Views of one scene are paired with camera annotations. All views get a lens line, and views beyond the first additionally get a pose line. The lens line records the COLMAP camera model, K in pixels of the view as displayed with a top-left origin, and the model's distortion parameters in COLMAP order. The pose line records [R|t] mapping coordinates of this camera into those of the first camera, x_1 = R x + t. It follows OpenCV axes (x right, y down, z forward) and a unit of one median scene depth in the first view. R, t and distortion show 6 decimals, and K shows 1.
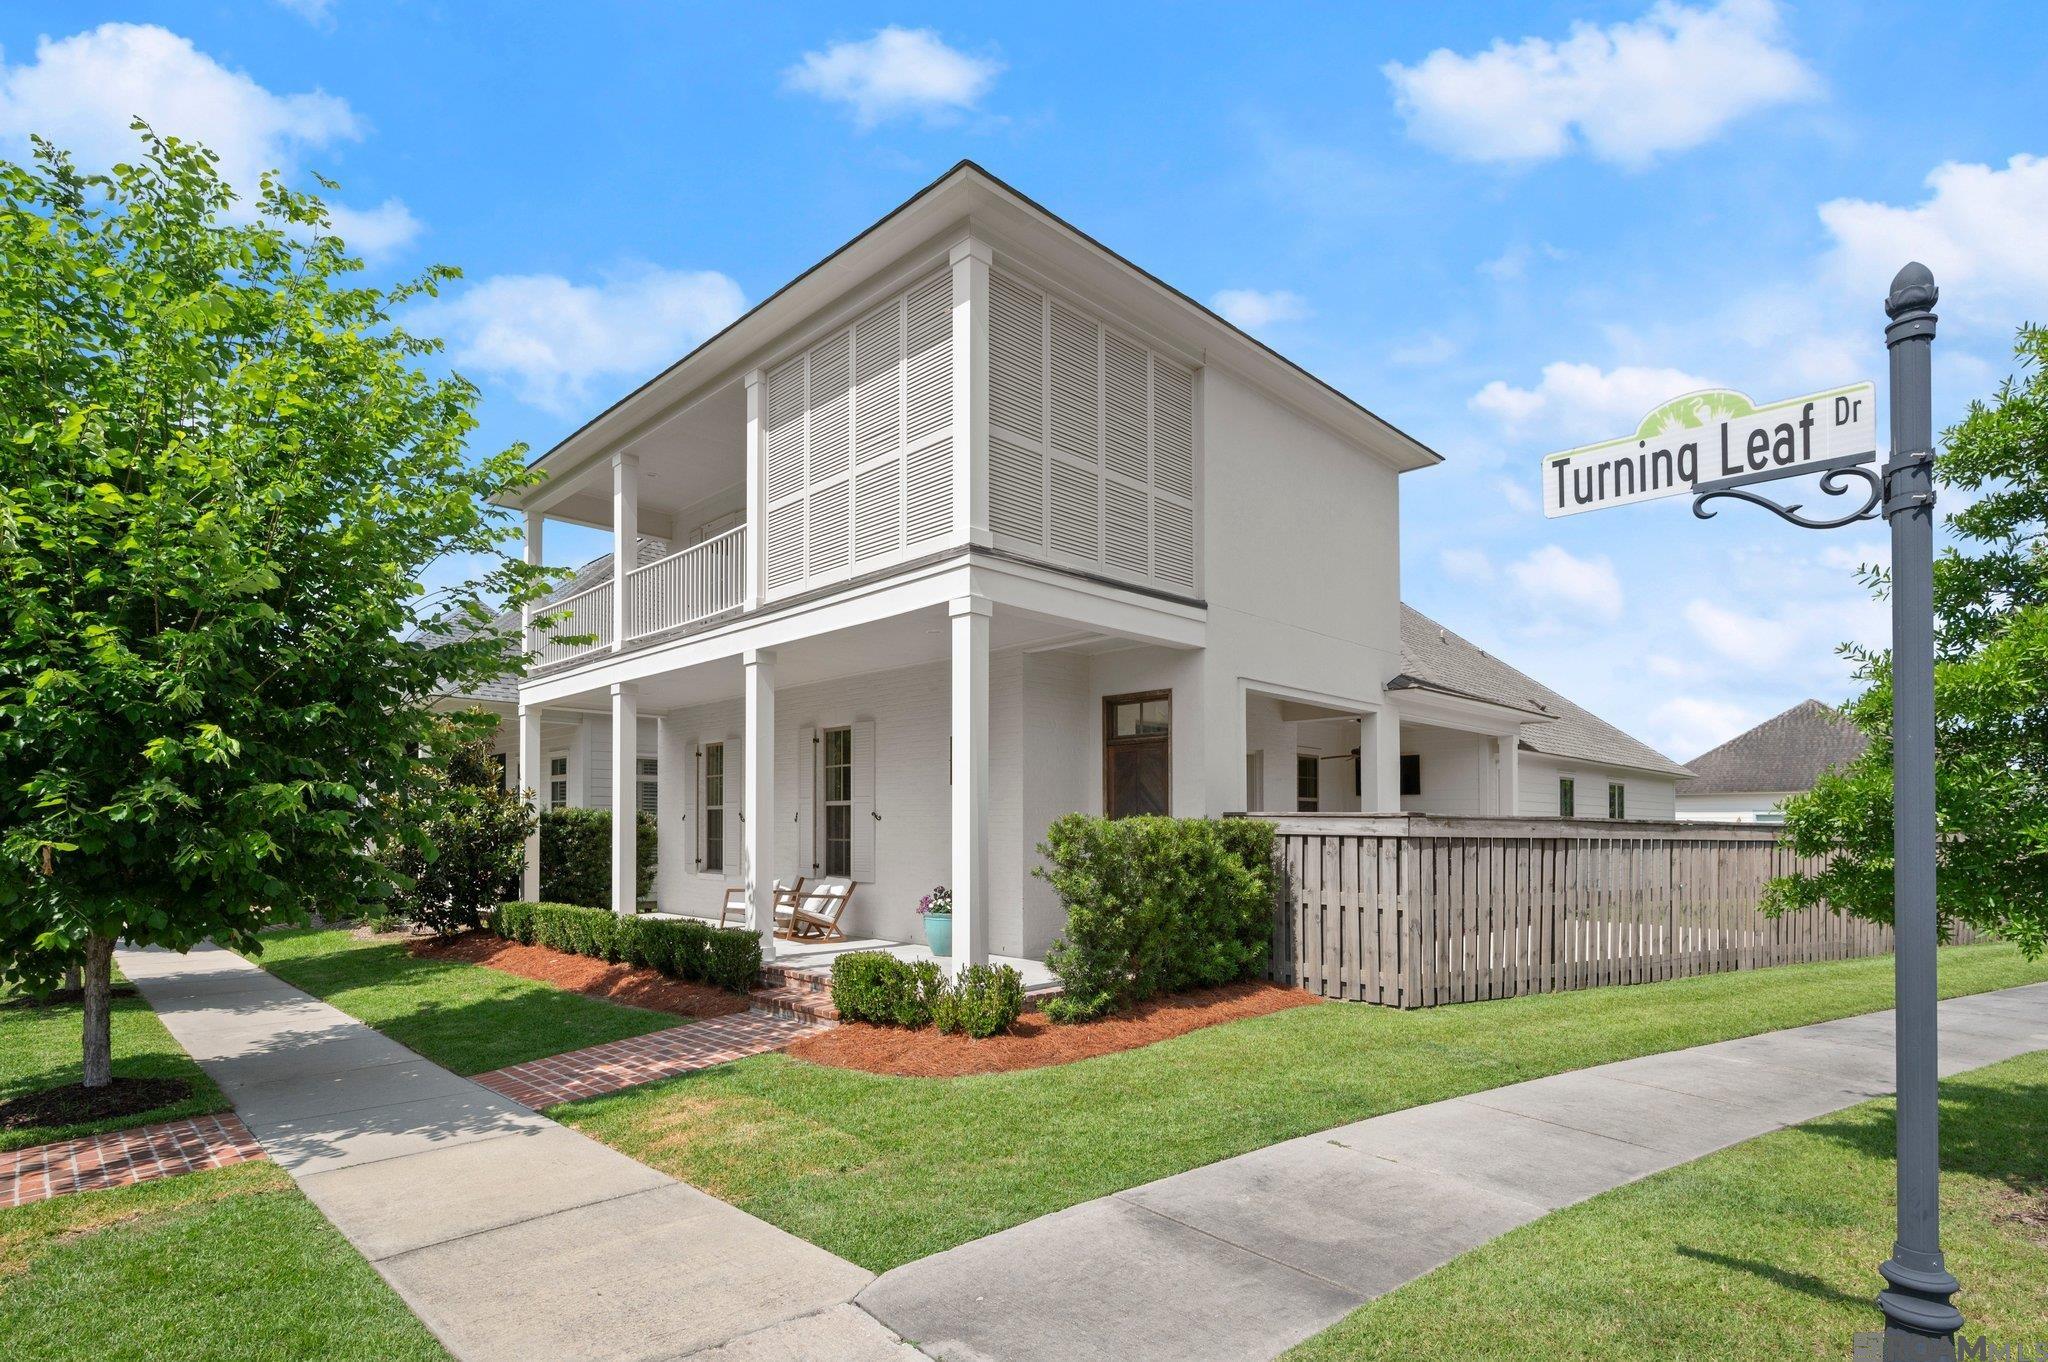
lens RADIAL K [[1029.9, 0, 1065.2], [0, 1029.9, 825.9], [0, 0, 1]] dist [0.002893, -0.001648]
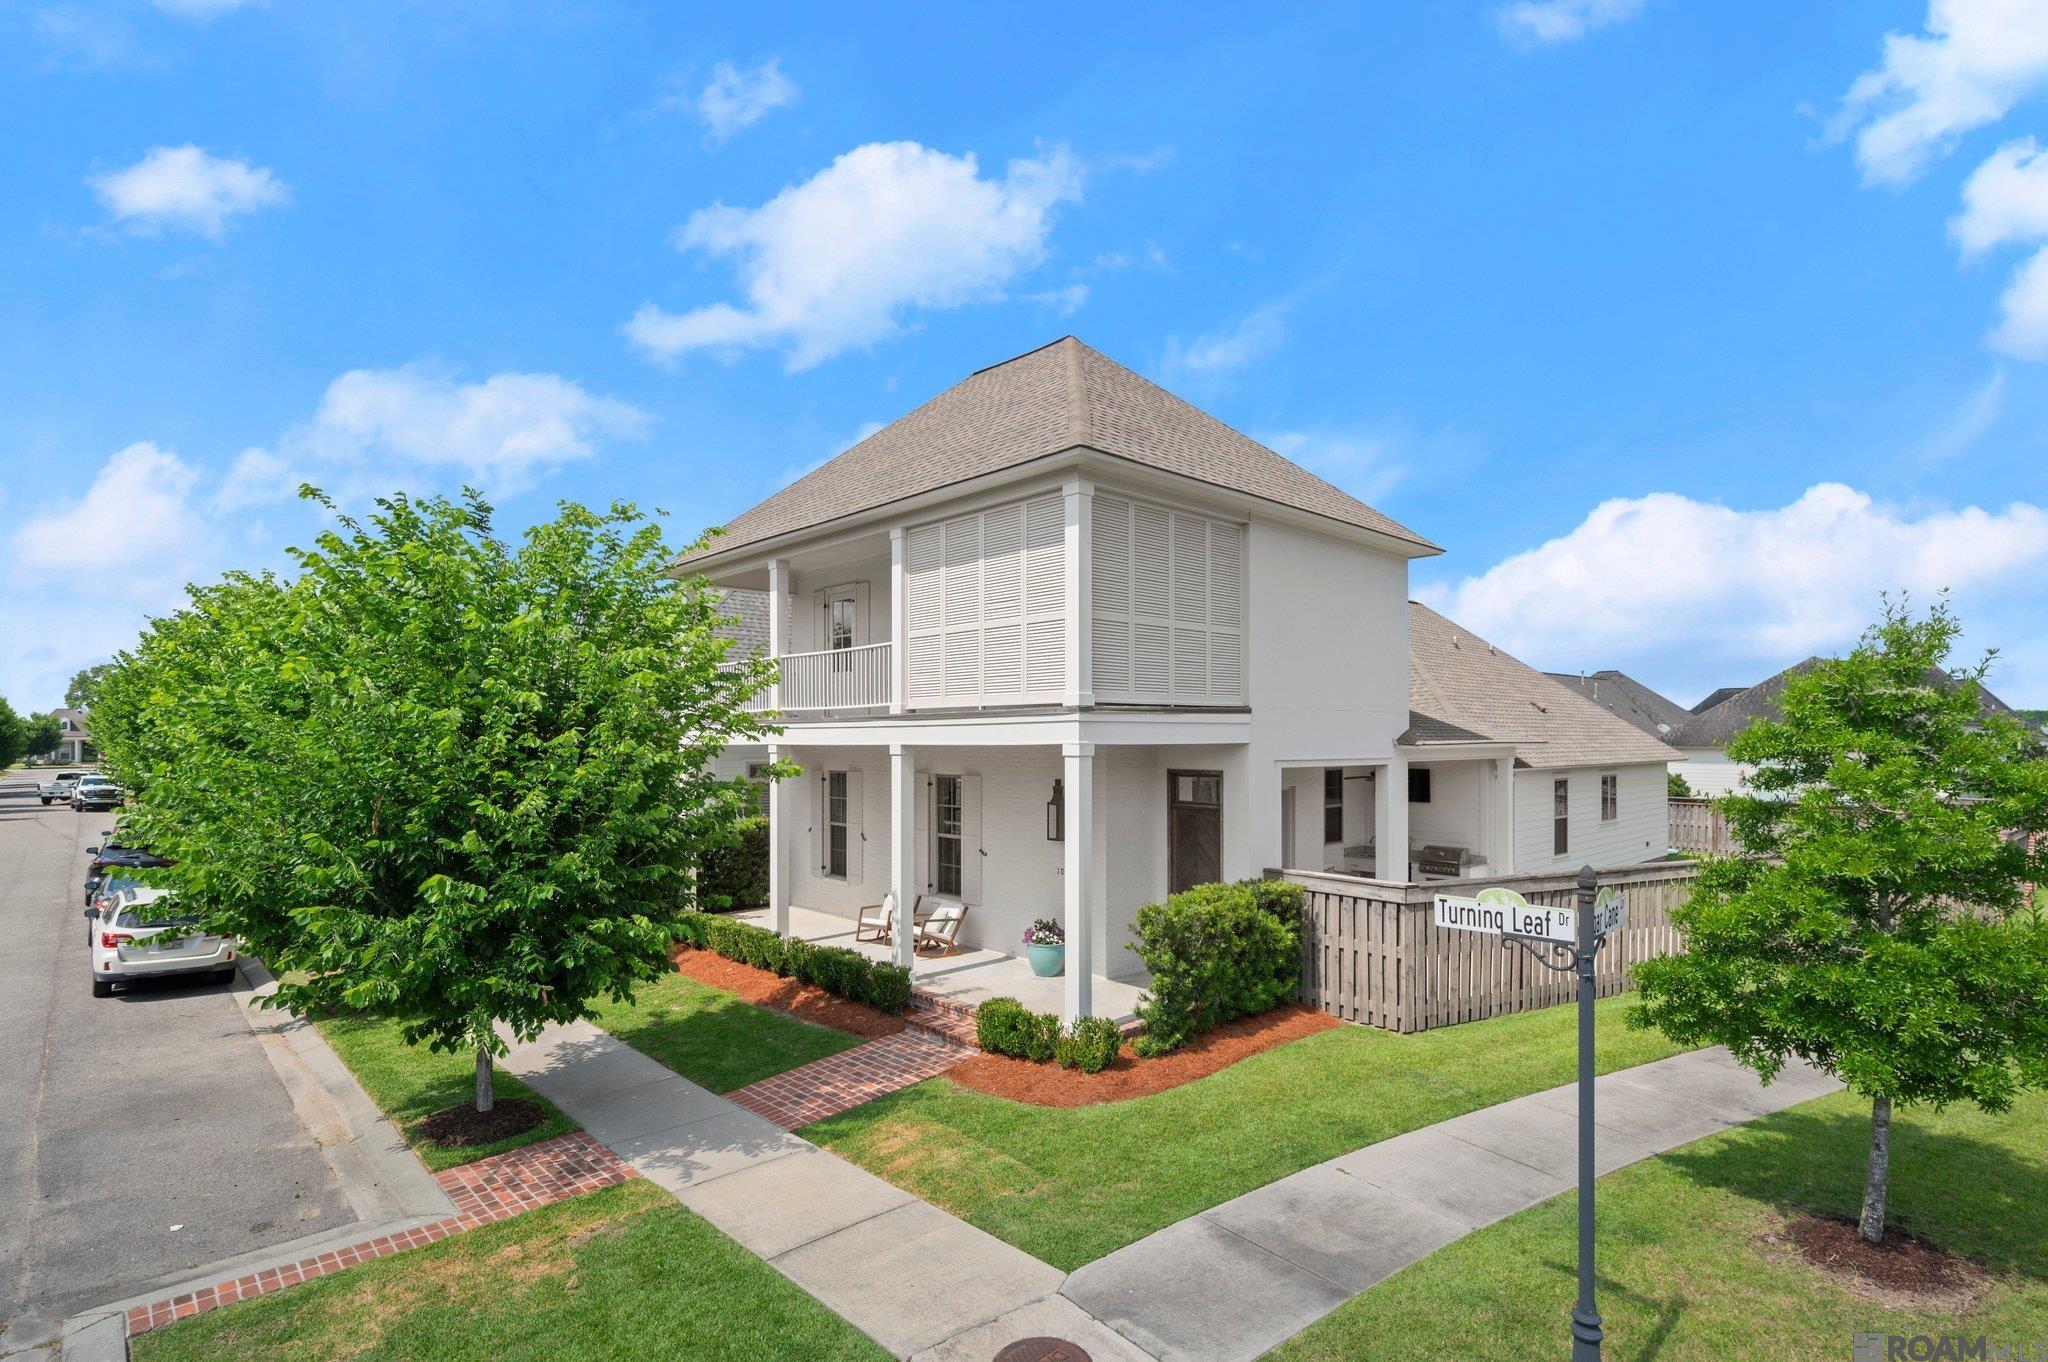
lens RADIAL K [[1029.9, 0, 1074.4], [0, 1029.9, 745.4], [0, 0, 1]] dist [0.002893, -0.001648]
pose [[0.999757, -0.000745, -0.022022, -0.060767], [0.001225, 0.999762, 0.021802, -0.222383], [0.022001, -0.021823, 0.999520, -0.321495]]
